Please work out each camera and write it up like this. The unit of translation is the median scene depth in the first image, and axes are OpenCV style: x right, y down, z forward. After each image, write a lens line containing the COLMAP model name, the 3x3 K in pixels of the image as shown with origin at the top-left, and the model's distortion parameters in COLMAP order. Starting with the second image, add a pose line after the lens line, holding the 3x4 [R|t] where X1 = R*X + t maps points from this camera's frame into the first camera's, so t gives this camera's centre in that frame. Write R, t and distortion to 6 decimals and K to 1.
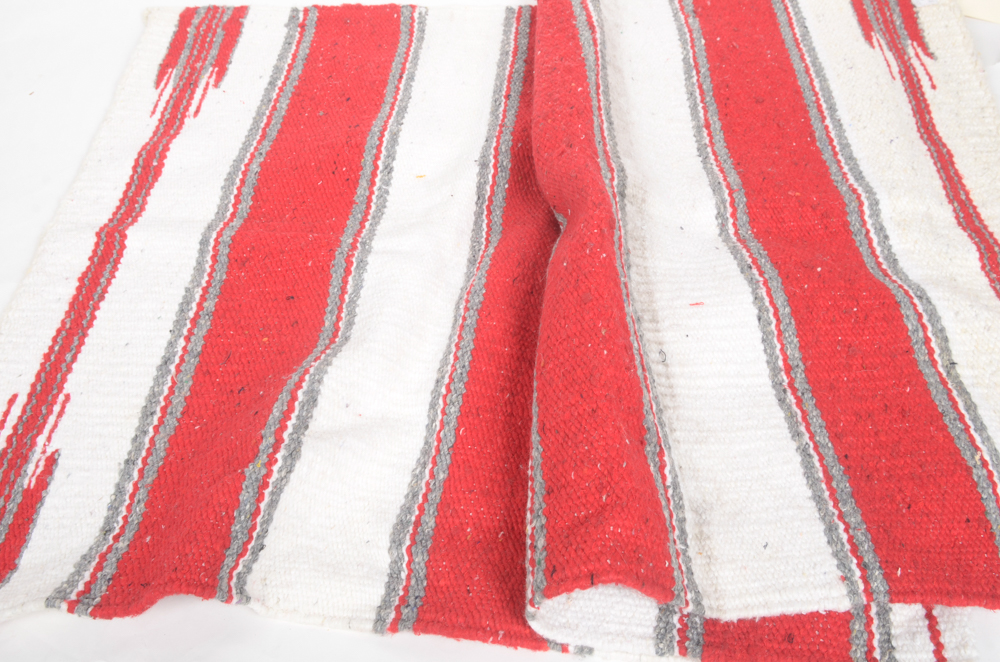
lens RADIAL K [[970.7, 0, 503.5], [0, 970.7, 329.3], [0, 0, 1]] dist [-0.048171, 0.000000]
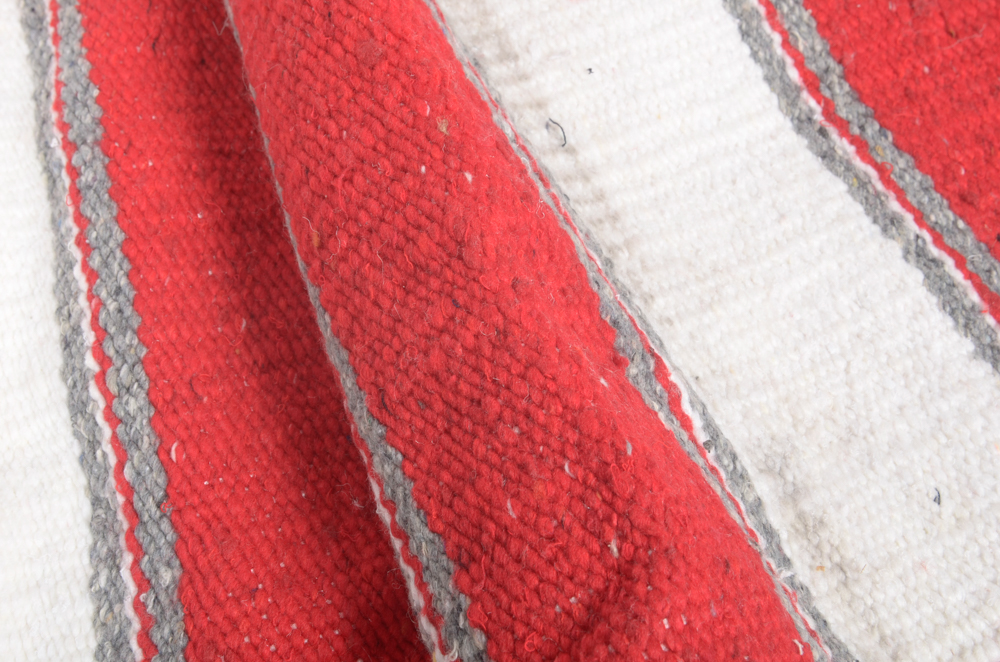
lens RADIAL K [[1452.3, 0, 496.0], [0, 1452.3, 335.3], [0, 0, 1]] dist [0.019495, 0.000000]
pose [[0.919877, -0.315080, 0.233563, -0.047925], [0.256470, 0.933773, 0.249581, -0.062909], [-0.296733, -0.169682, 0.939765, 0.403631]]
